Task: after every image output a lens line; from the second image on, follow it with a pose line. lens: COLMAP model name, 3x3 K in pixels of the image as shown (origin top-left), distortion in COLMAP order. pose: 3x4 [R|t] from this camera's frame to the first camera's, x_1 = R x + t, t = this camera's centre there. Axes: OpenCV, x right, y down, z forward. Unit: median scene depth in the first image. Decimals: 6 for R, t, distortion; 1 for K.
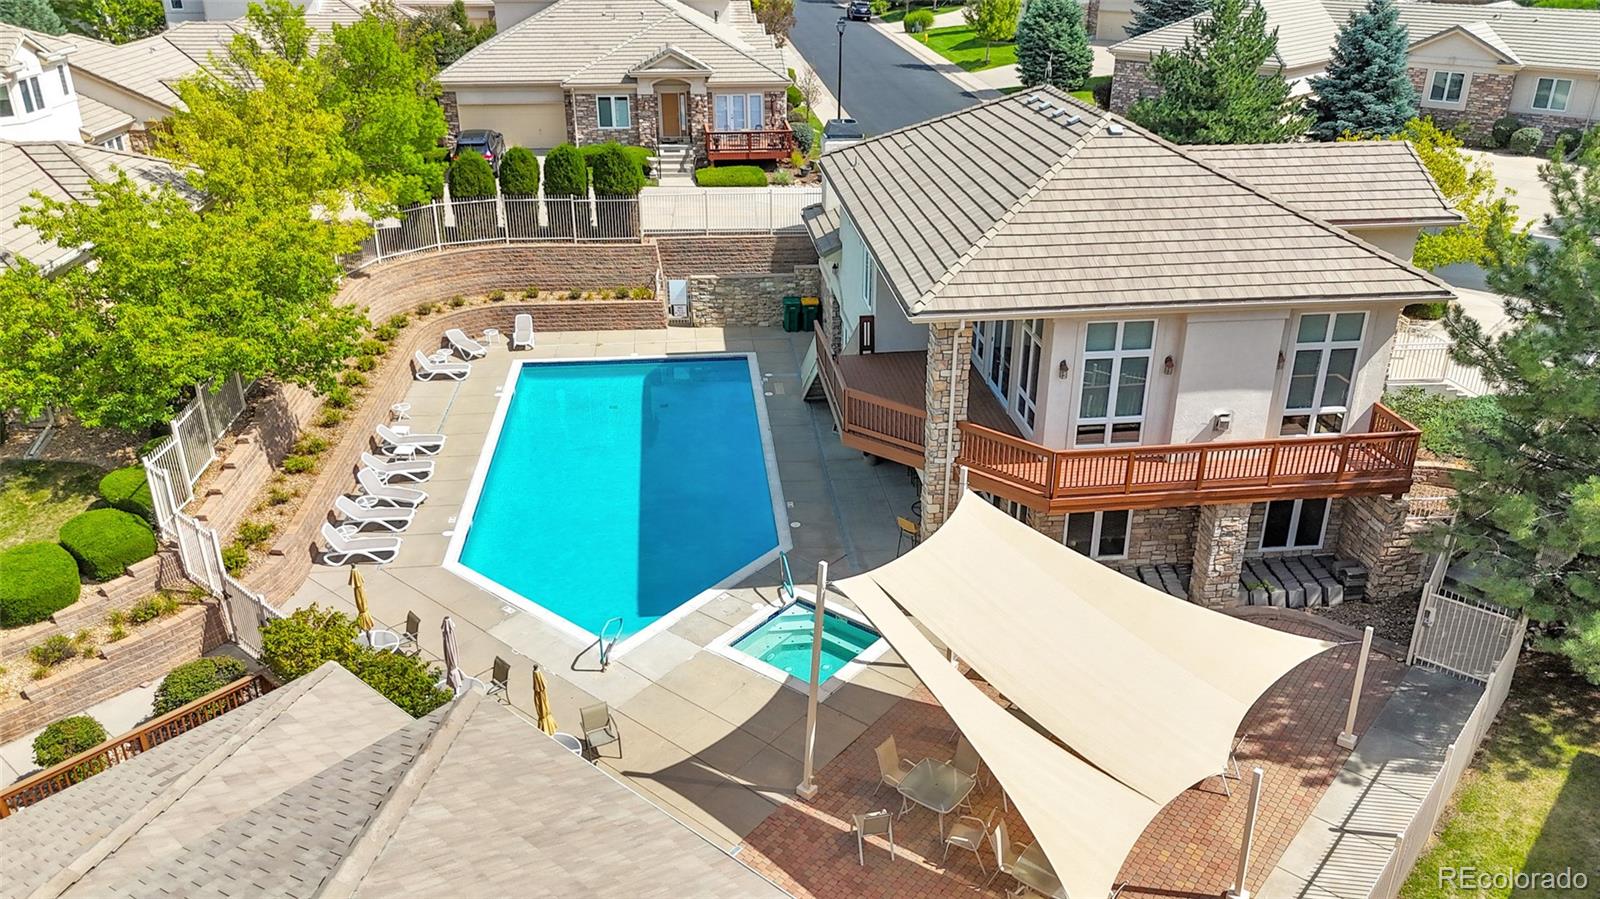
lens RADIAL K [[1190.4, 0, 807.0], [0, 1190.4, 439.9], [0, 0, 1]] dist [0.068914, -0.069530]
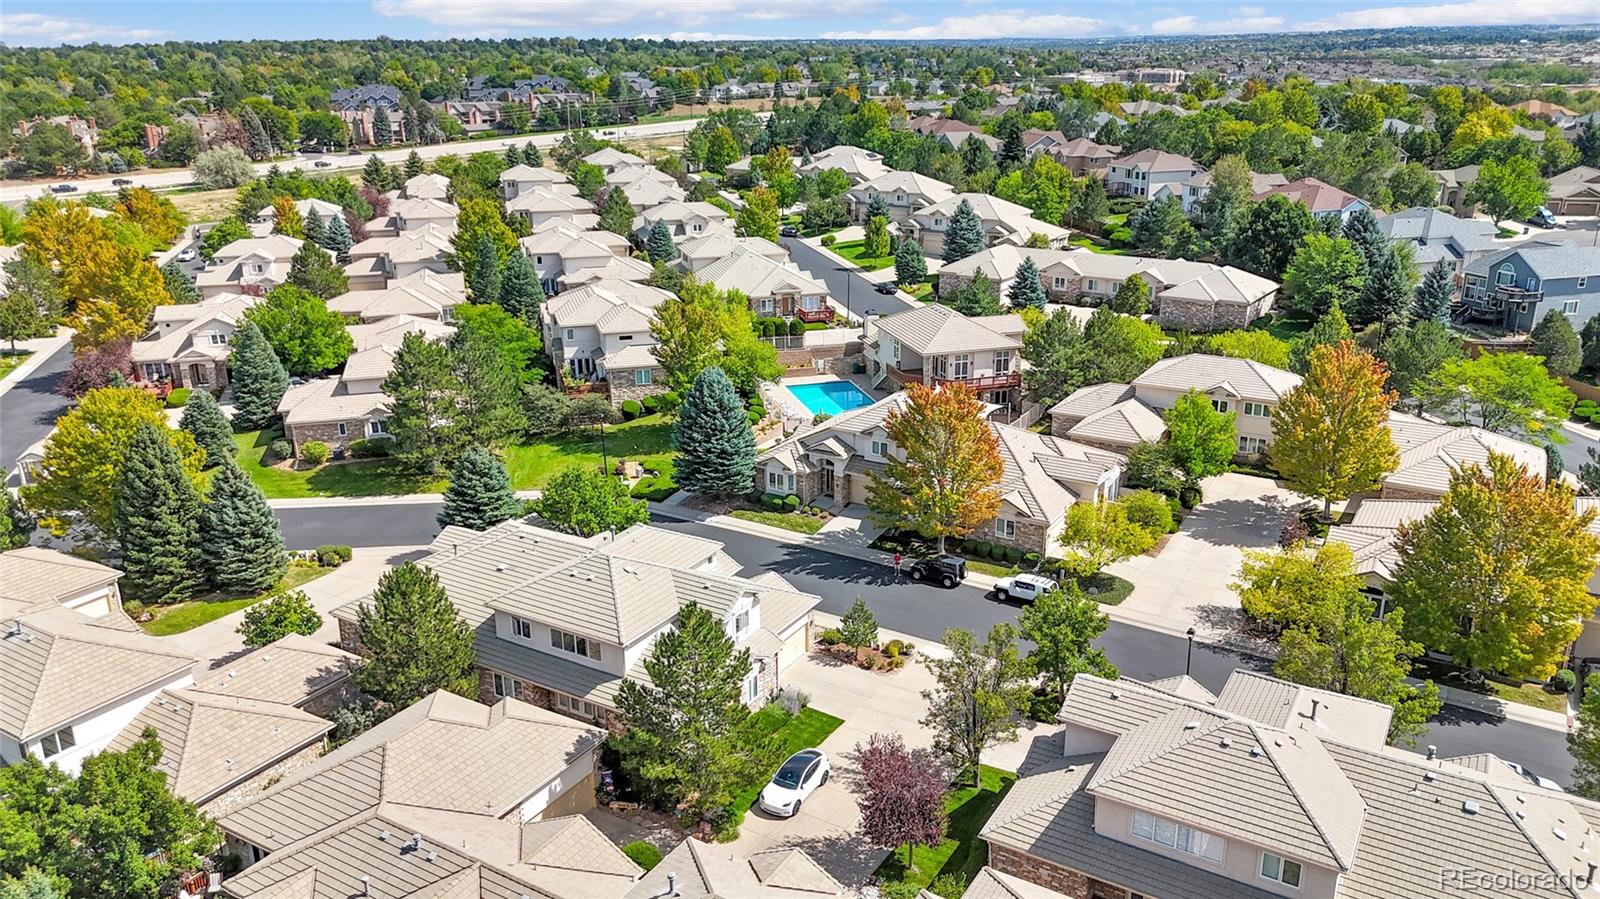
lens RADIAL K [[1190.4, 0, 807.0], [0, 1190.4, 439.9], [0, 0, 1]] dist [0.068914, -0.069530]
pose [[0.985555, -0.058993, 0.158749, -0.663691], [0.075504, 0.992112, -0.100068, 0.394172], [-0.151594, 0.110608, 0.982235, -2.099937]]
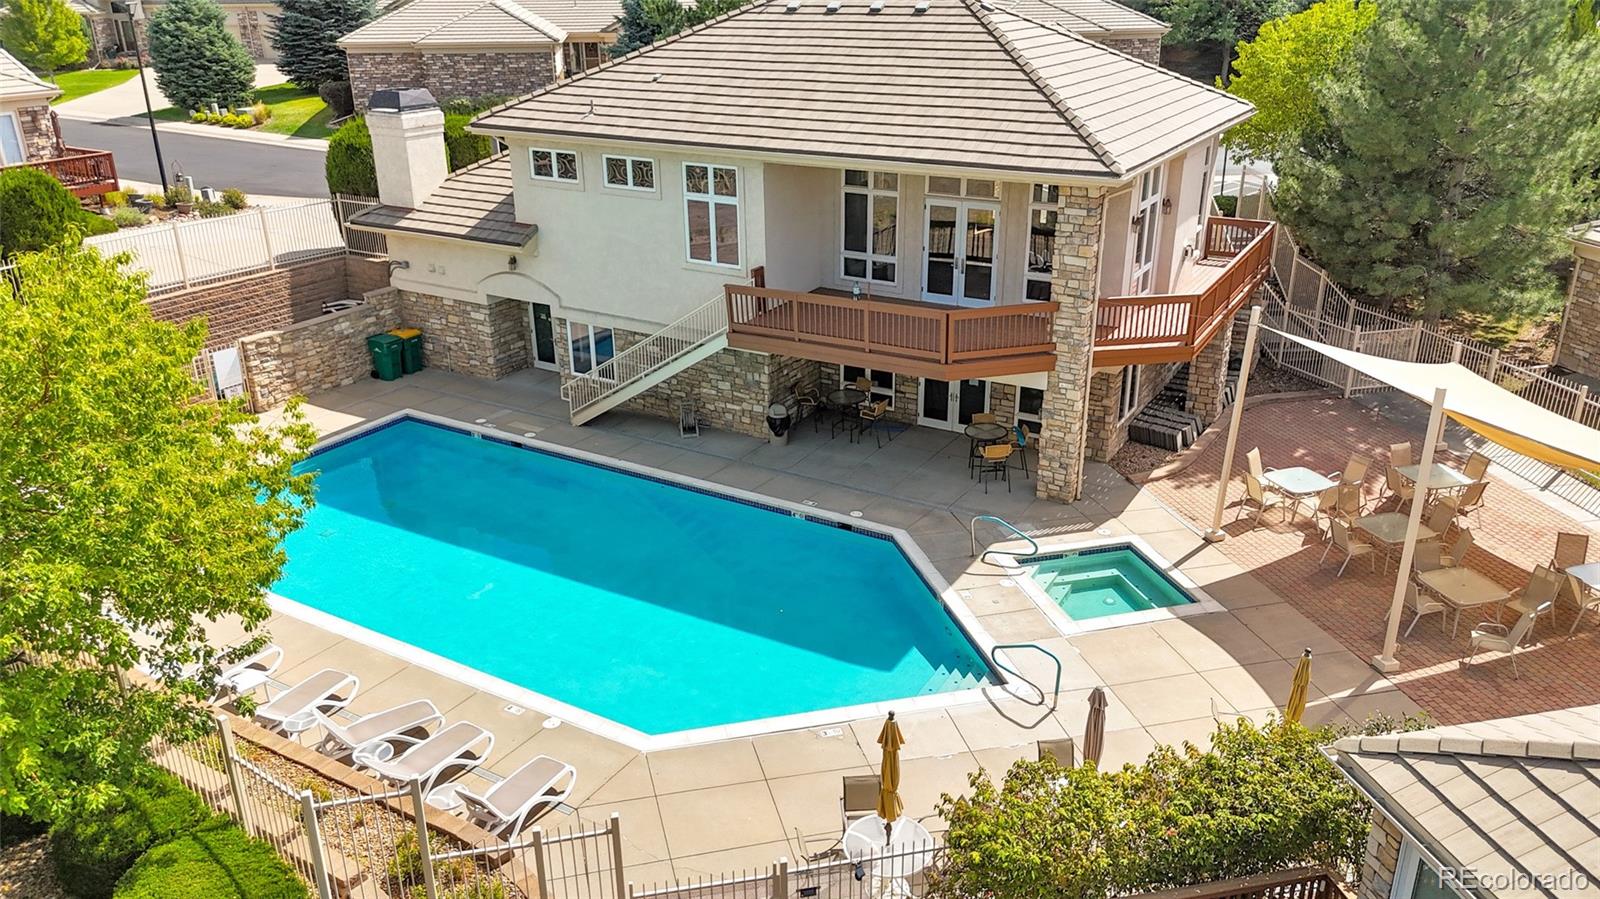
lens RADIAL K [[1166.8, 0, 800.0], [0, 1166.8, 449.5], [0, 0, 1]] dist [0.059642, -0.061217]
pose [[0.597479, -0.309108, 0.739913, -0.422377], [0.332709, 0.935106, 0.121990, -0.055559], [-0.729605, 0.173289, 0.661549, 0.339264]]
